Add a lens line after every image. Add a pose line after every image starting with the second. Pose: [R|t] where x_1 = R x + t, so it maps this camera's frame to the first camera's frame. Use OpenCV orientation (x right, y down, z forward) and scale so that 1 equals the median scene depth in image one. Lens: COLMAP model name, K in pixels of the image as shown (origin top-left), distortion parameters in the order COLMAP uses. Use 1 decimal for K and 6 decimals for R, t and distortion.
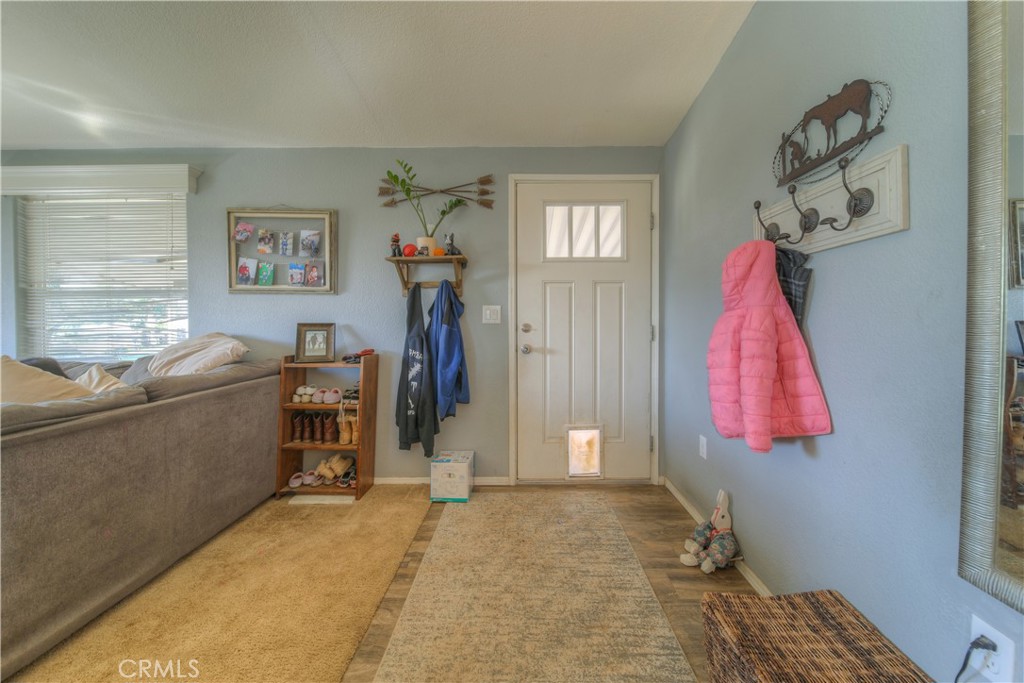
lens RADIAL K [[366.8, 0, 512.2], [0, 366.8, 326.1], [0, 0, 1]] dist [-0.000695, -0.000997]
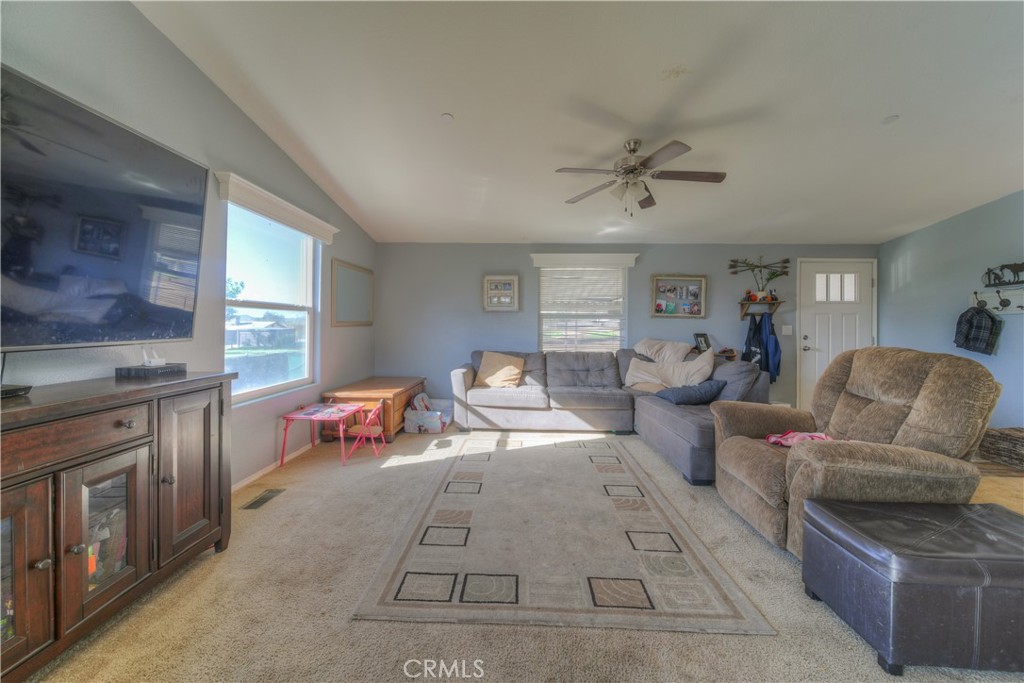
lens RADIAL K [[366.8, 0, 499.3], [0, 366.8, 325.6], [0, 0, 1]] dist [-0.000695, -0.000997]
pose [[0.999629, 0.010416, -0.025172, -1.537656], [-0.010642, 0.999904, -0.008835, -0.021734], [0.025078, 0.009100, 0.999644, -0.978802]]
